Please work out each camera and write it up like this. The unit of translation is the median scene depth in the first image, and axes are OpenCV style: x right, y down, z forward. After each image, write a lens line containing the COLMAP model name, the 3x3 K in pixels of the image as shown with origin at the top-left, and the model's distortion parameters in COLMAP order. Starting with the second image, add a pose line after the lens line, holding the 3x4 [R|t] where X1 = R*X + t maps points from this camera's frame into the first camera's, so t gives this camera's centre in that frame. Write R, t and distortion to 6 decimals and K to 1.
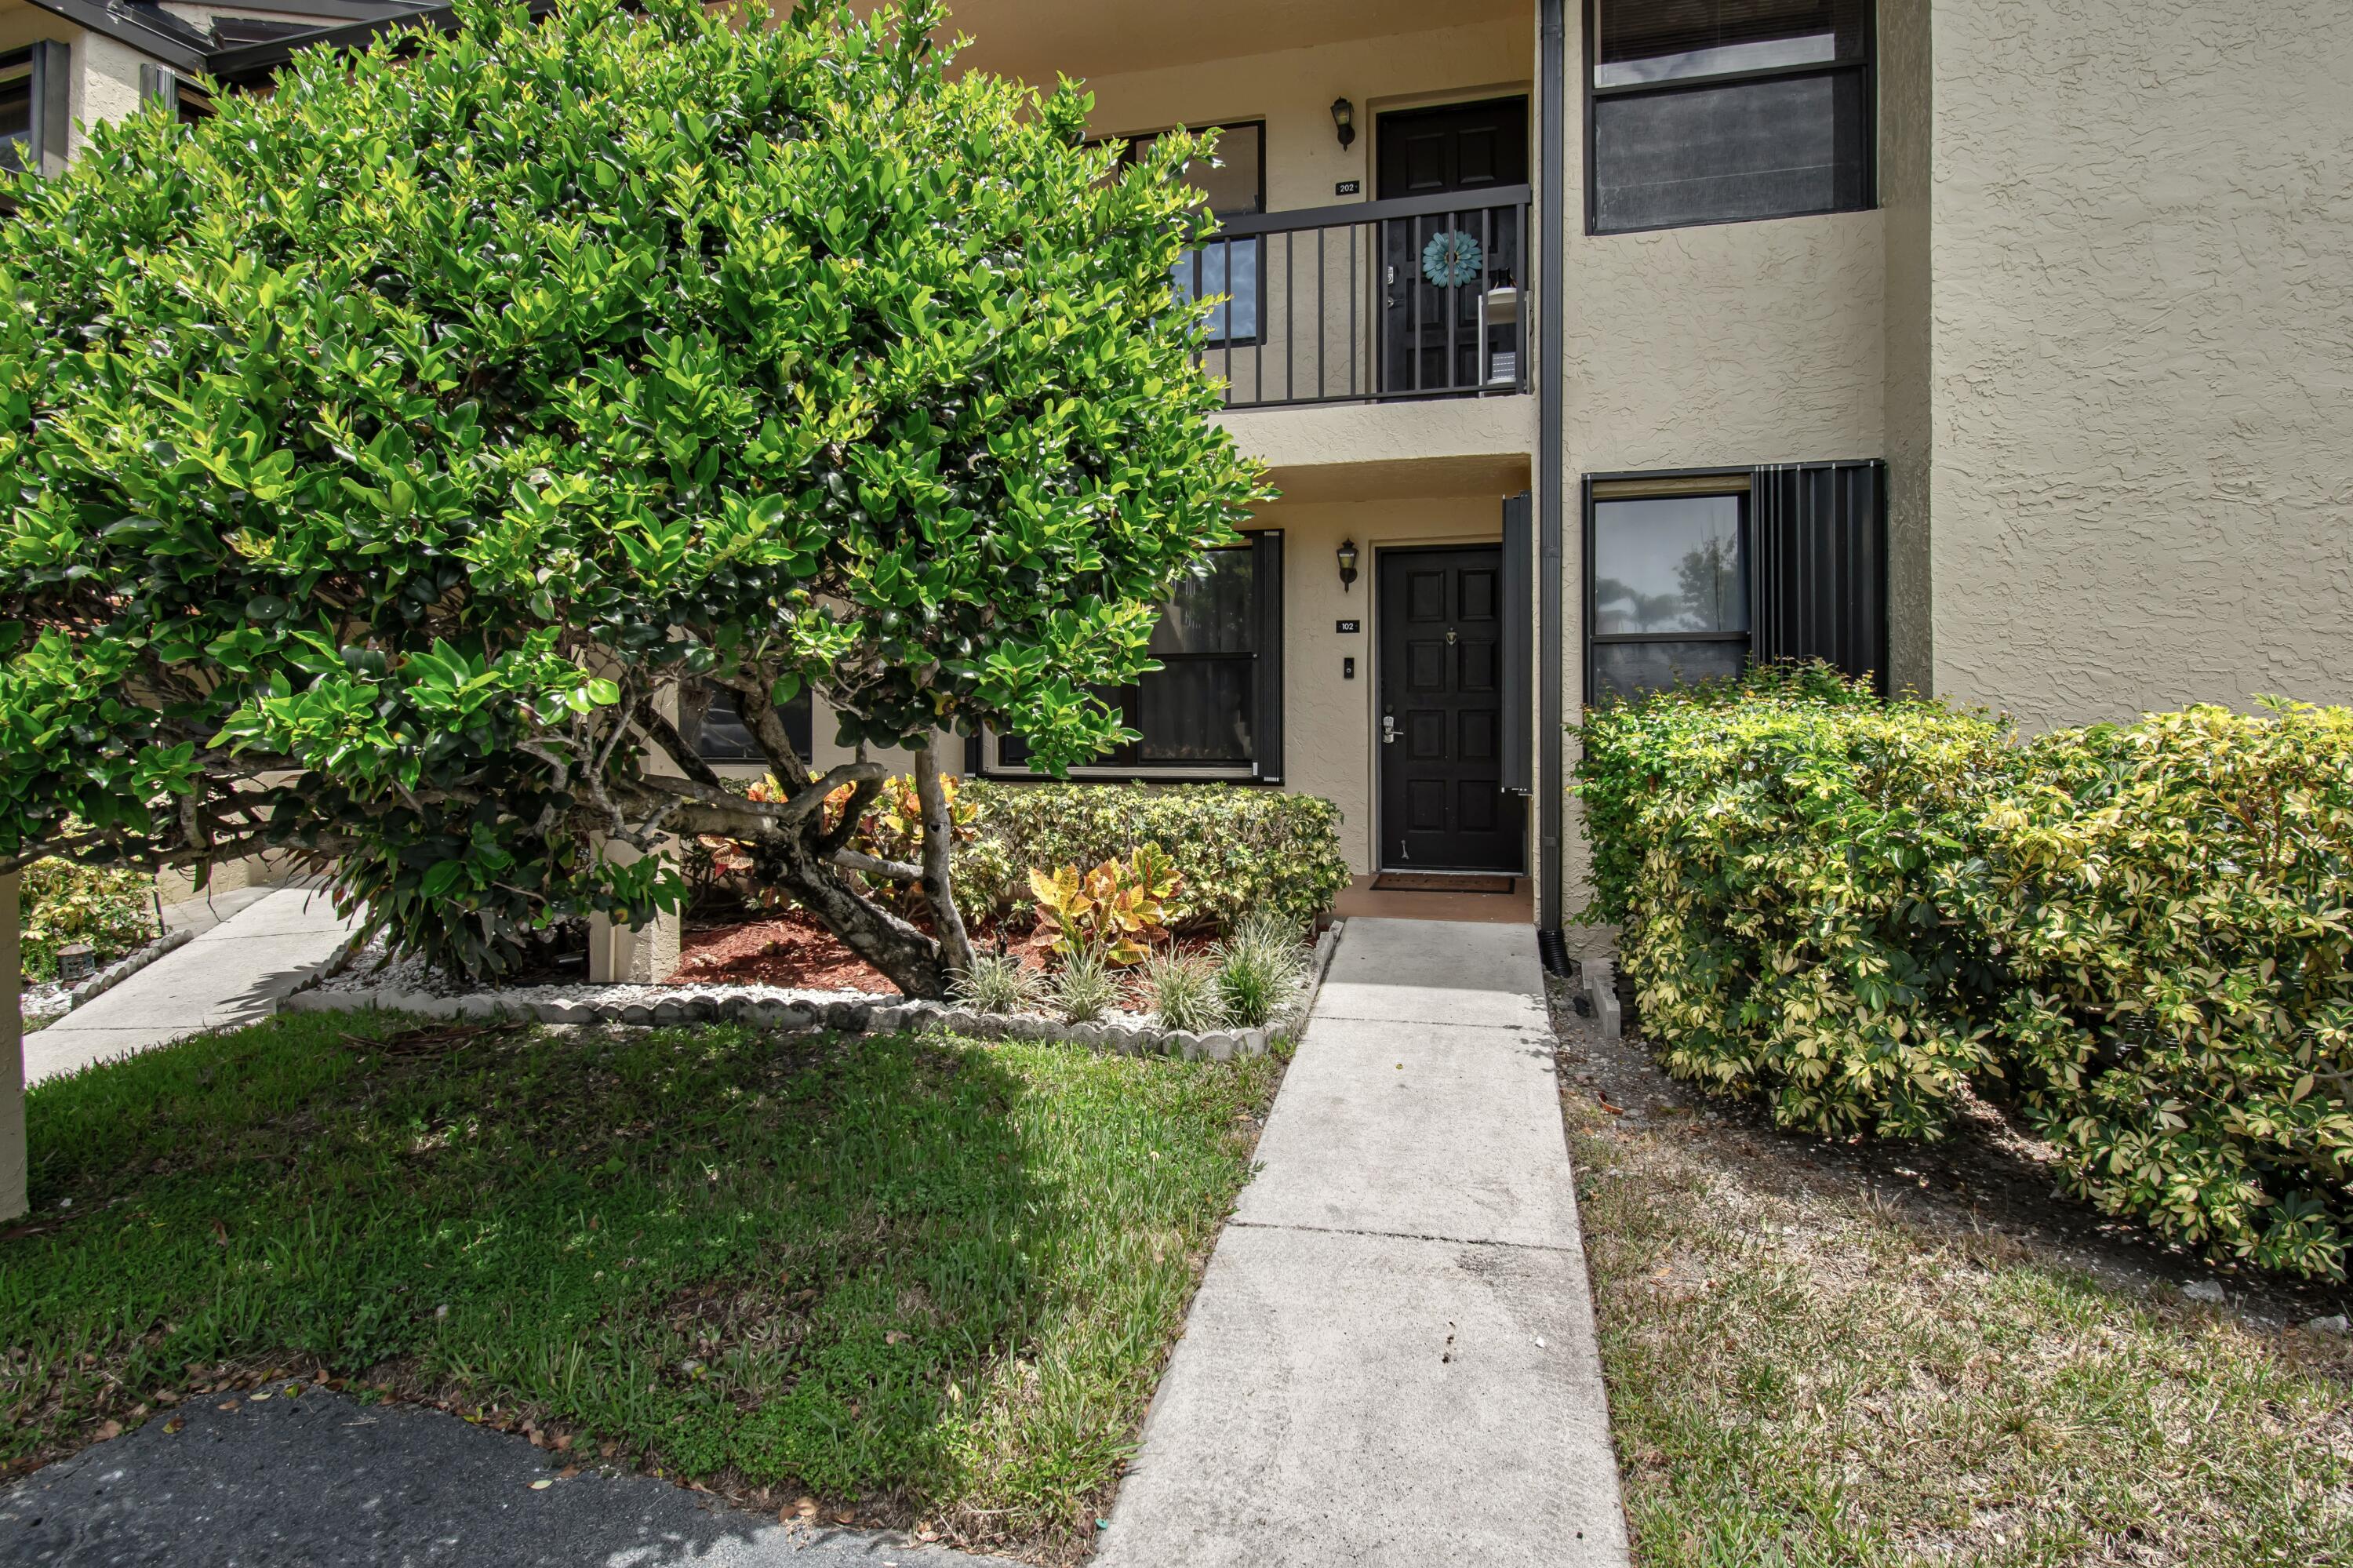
lens RADIAL K [[1115.7, 0, 1174.6], [0, 1115.7, 694.9], [0, 0, 1]] dist [-0.003736, -0.006317]
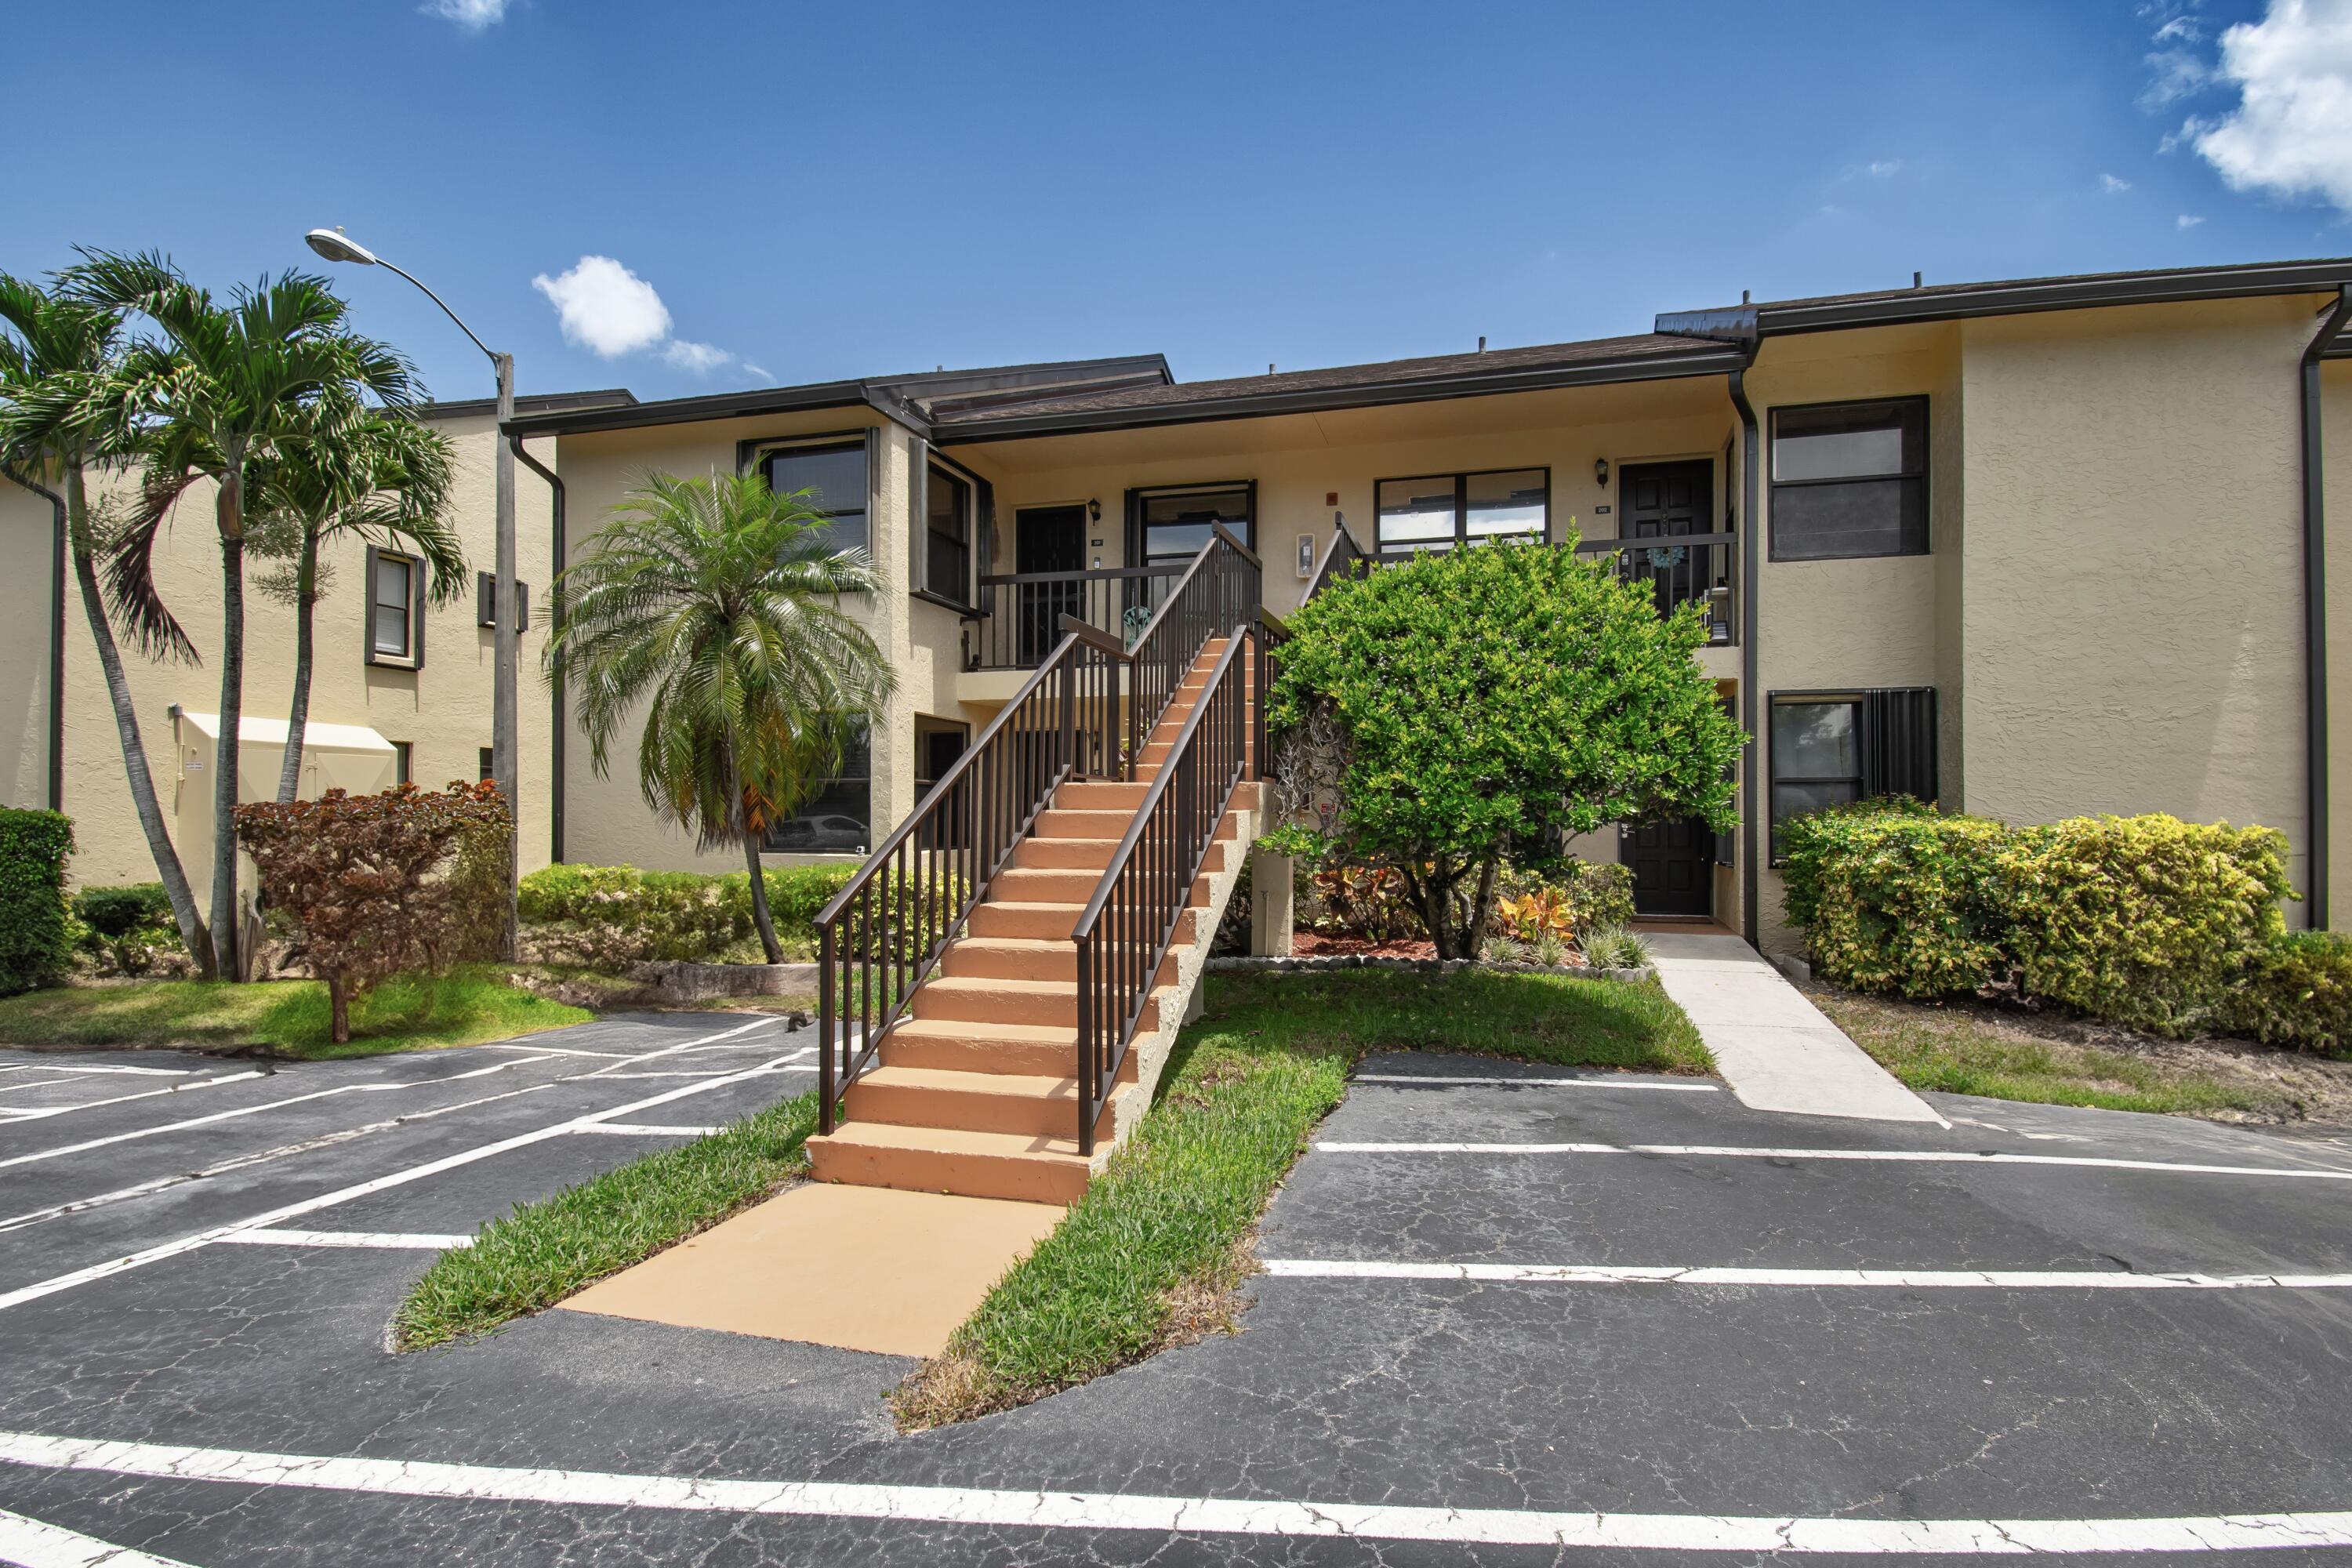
lens RADIAL K [[1053.5, 0, 1174.5], [0, 1053.5, 795.4], [0, 0, 1]] dist [-0.003246, -0.003310]
pose [[0.999891, 0.002332, -0.014554, -0.878470], [-0.002464, 0.999956, -0.009104, -0.010346], [0.014533, 0.009139, 0.999853, -1.124707]]
